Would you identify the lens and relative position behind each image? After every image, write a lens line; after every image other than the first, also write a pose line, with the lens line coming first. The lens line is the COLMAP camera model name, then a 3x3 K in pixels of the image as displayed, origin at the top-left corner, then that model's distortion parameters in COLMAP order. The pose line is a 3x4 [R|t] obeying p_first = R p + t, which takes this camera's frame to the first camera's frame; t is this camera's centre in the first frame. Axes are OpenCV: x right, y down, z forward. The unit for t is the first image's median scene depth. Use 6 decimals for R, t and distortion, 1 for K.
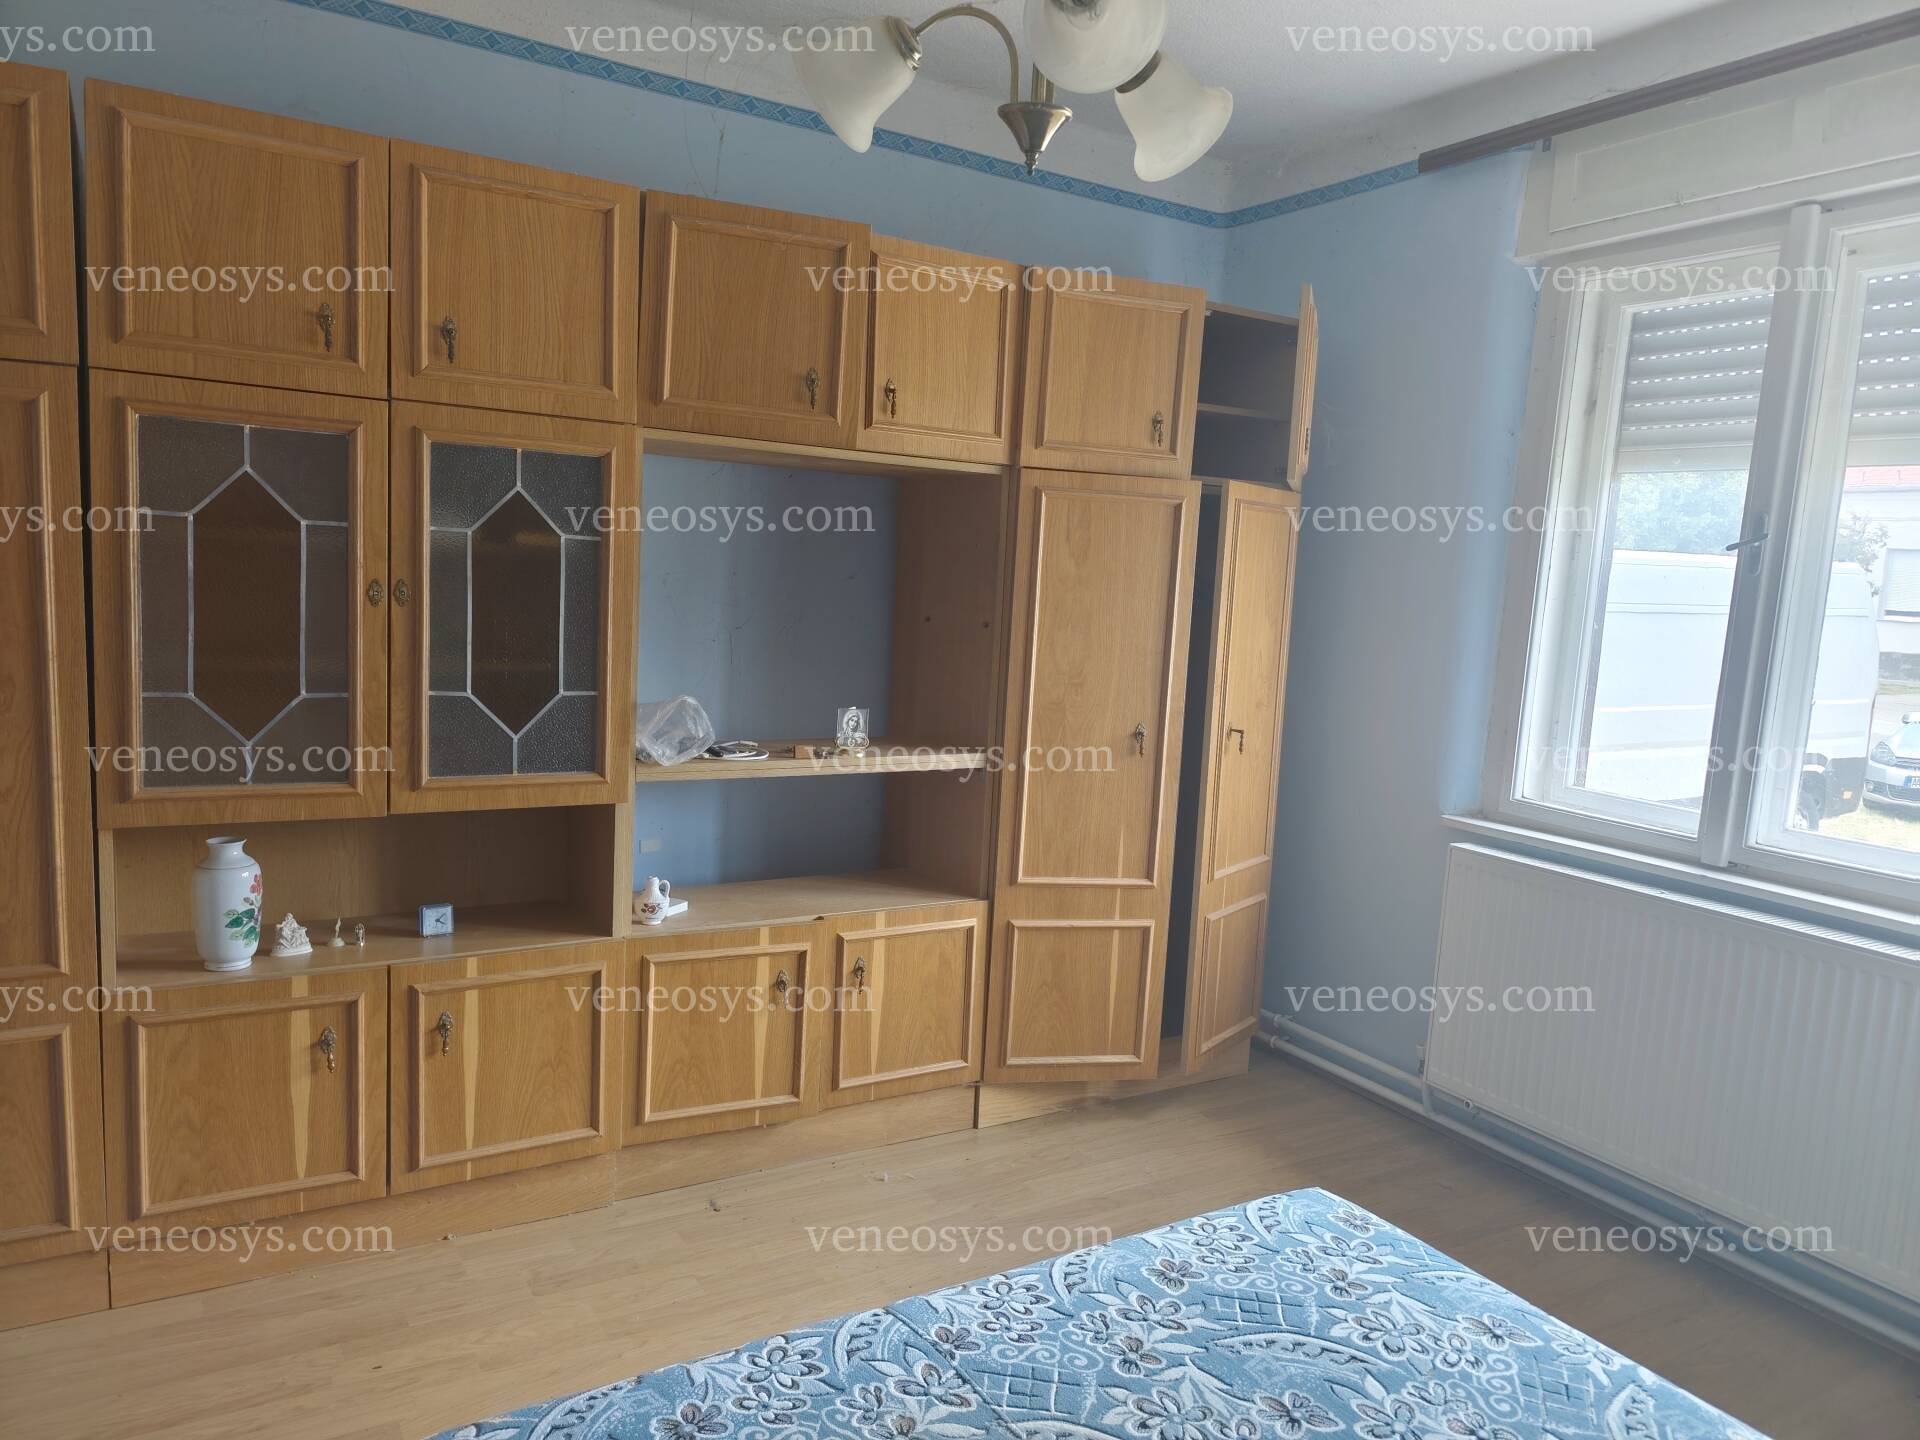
lens RADIAL K [[1280.4, 0, 959.9], [0, 1280.4, 755.6], [0, 0, 1]] dist [0.004408, -0.020434]
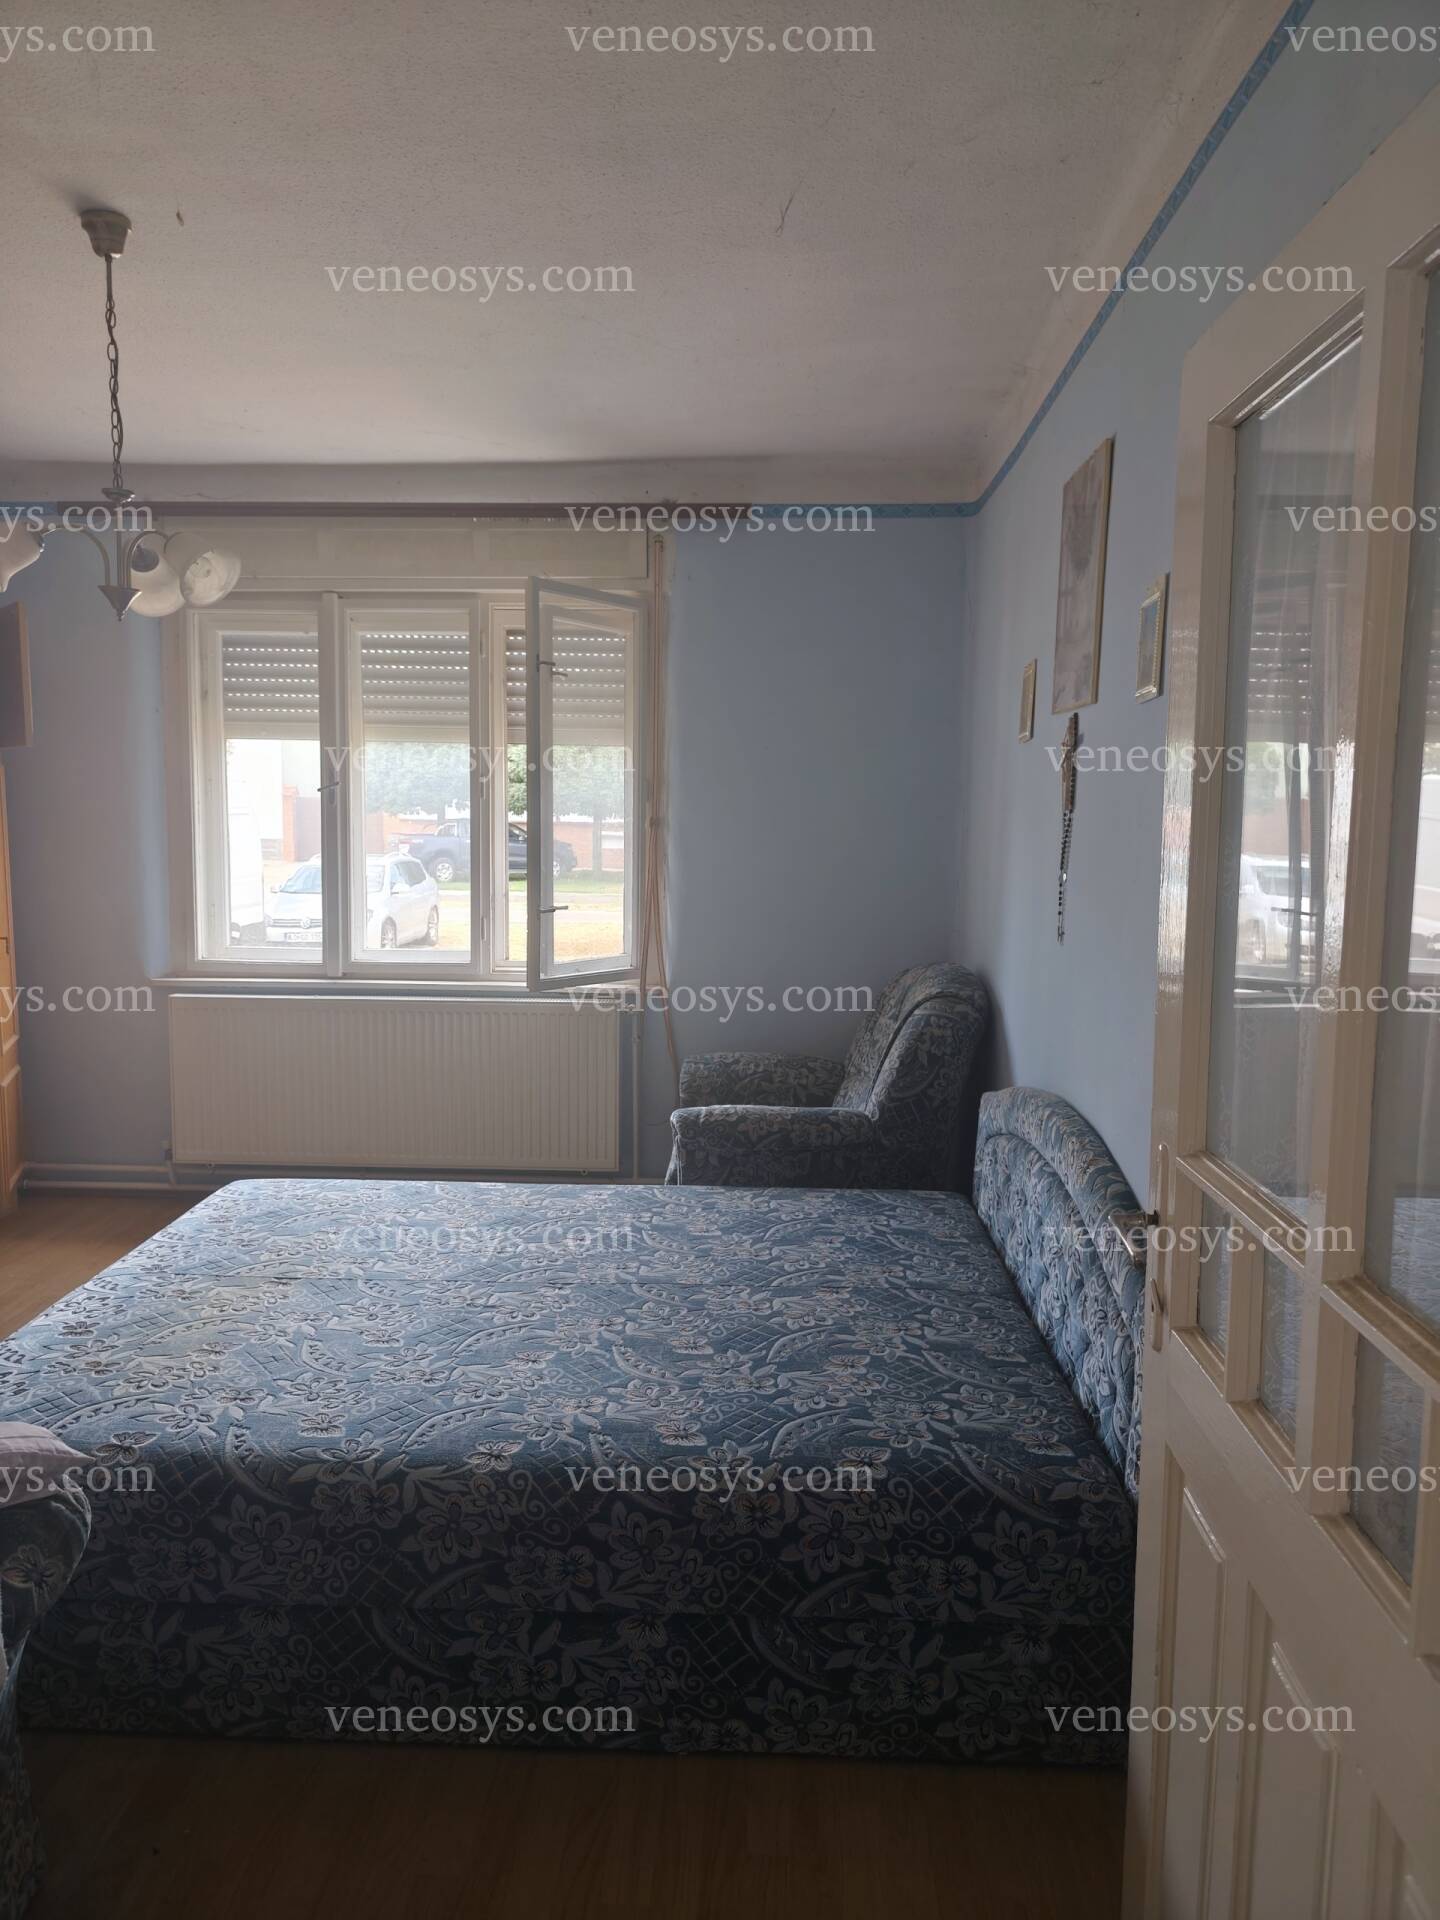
lens RADIAL K [[1334.1, 0, 720.0], [0, 1334.1, 960.0], [0, 0, 1]] dist [0.000046, -0.000557]
pose [[0.542110, -0.137651, 0.828957, -0.556673], [0.138739, 0.987615, 0.073265, 0.005279], [-0.828775, 0.075291, 0.554494, -0.370628]]
